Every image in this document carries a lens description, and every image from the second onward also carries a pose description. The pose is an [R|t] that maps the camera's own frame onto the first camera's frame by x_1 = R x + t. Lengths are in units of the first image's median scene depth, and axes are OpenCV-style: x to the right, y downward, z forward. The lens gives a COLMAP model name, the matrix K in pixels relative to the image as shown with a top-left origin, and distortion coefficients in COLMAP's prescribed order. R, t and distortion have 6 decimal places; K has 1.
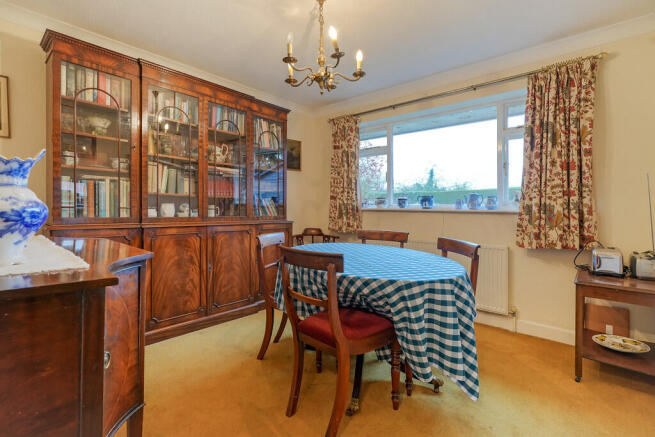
lens RADIAL K [[298.2, 0, 328.9], [0, 298.2, 214.0], [0, 0, 1]] dist [-0.003153, 0.000345]
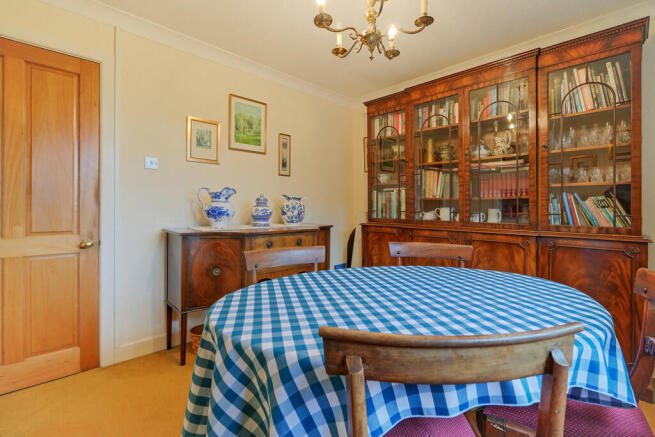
lens RADIAL K [[298.2, 0, 325.7], [0, 298.2, 212.0], [0, 0, 1]] dist [-0.003153, 0.000345]
pose [[-0.056643, 0.008390, -0.998359, 0.506070], [-0.018328, 0.999787, 0.009442, -0.021073], [0.998226, 0.018832, -0.056477, 0.633200]]
